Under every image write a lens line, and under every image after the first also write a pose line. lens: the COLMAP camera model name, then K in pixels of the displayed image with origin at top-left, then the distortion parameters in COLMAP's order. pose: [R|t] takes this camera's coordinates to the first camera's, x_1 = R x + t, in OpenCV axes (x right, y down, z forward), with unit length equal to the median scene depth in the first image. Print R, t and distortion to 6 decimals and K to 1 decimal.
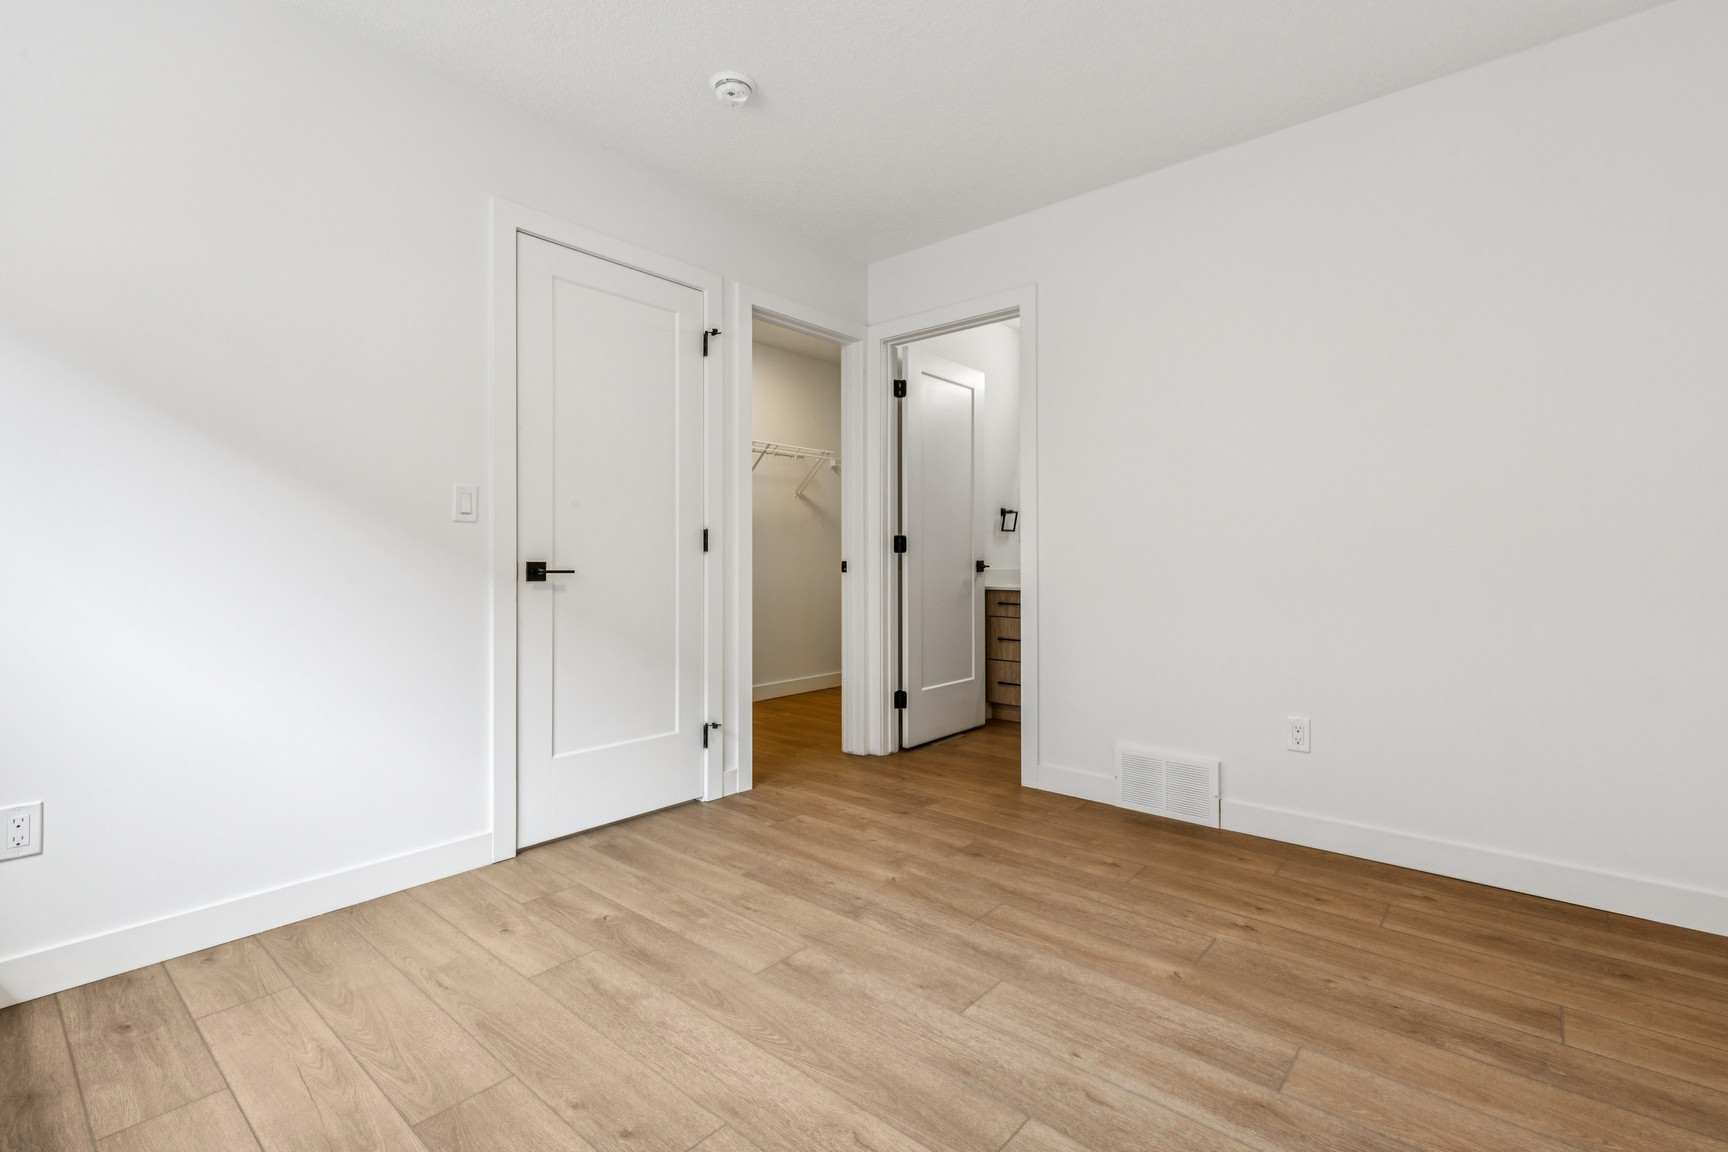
lens RADIAL K [[781.1, 0, 864.0], [0, 781.1, 576.0], [0, 0, 1]] dist [0.009221, -0.000017]
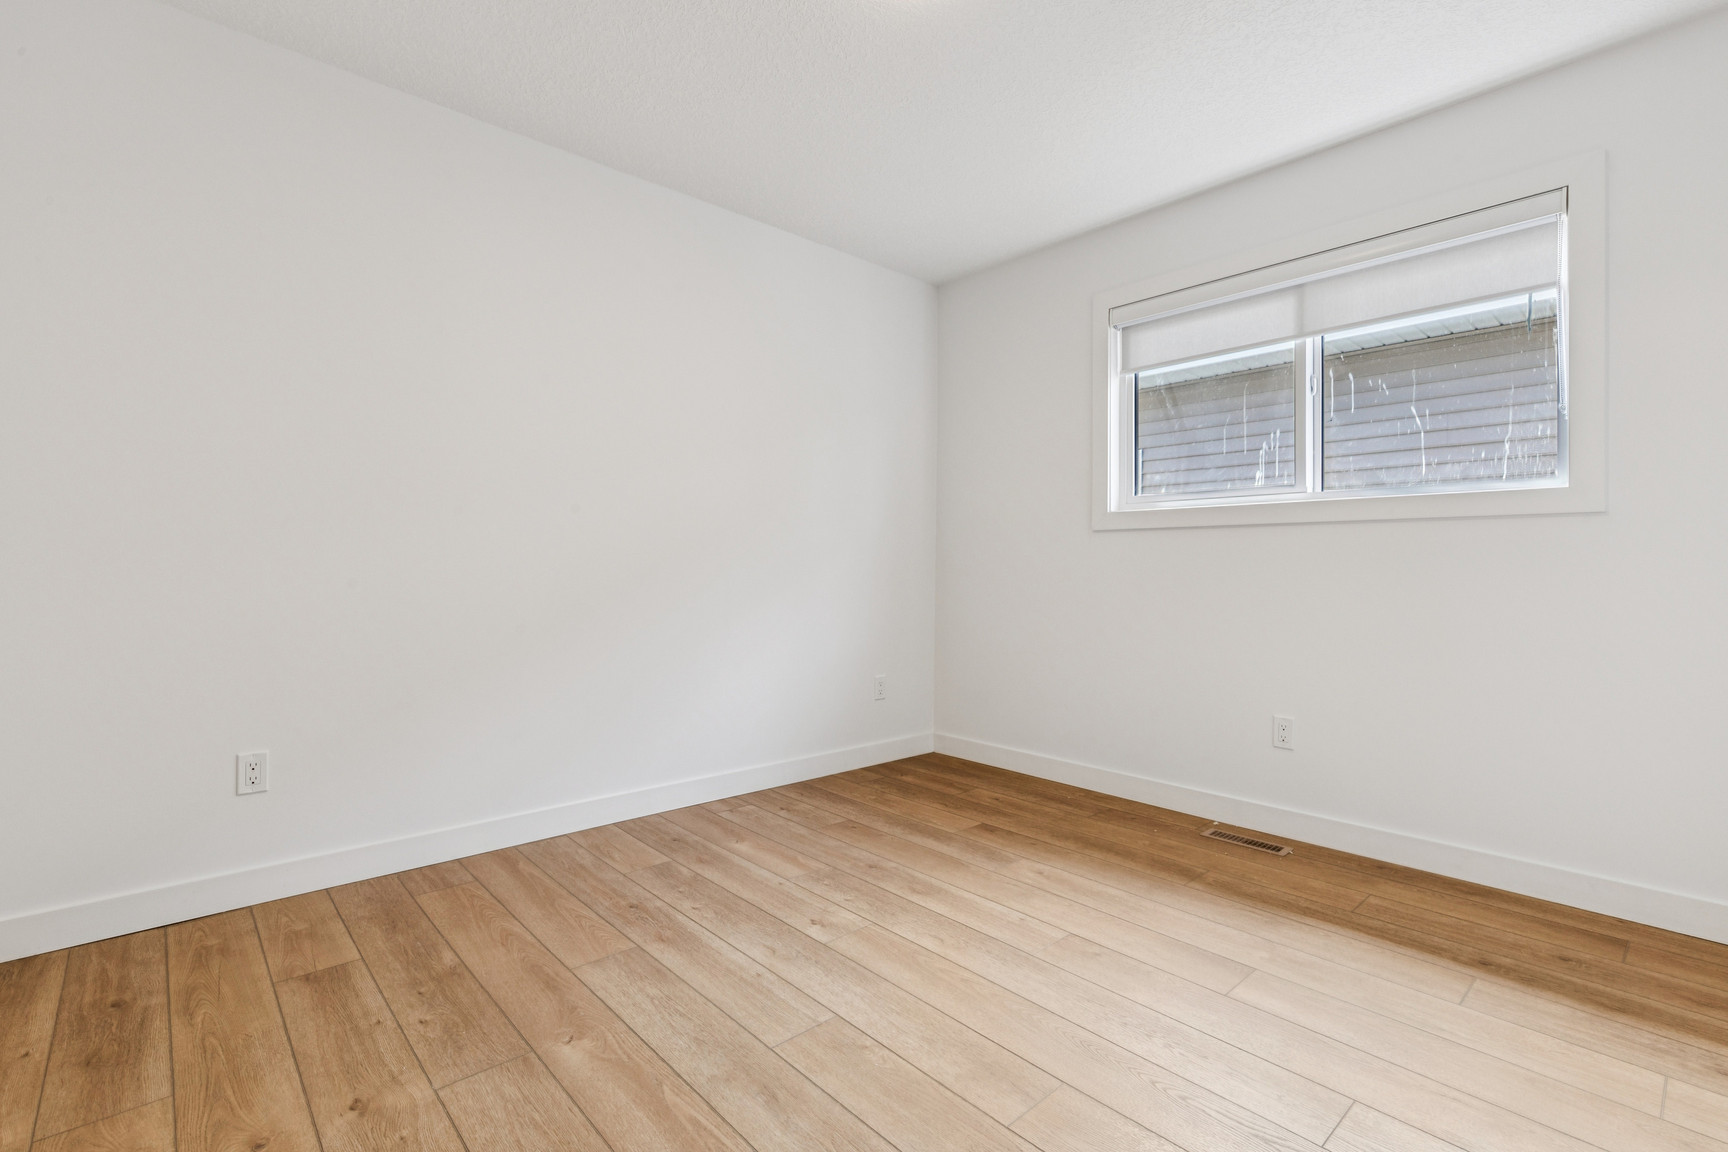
lens RADIAL K [[781.1, 0, 864.0], [0, 781.1, 576.0], [0, 0, 1]] dist [0.009221, -0.000017]
pose [[-0.992532, -0.008488, 0.121687, -0.030099], [-0.004280, 0.999385, 0.034801, -0.043632], [-0.121908, 0.034021, -0.991958, 1.948912]]
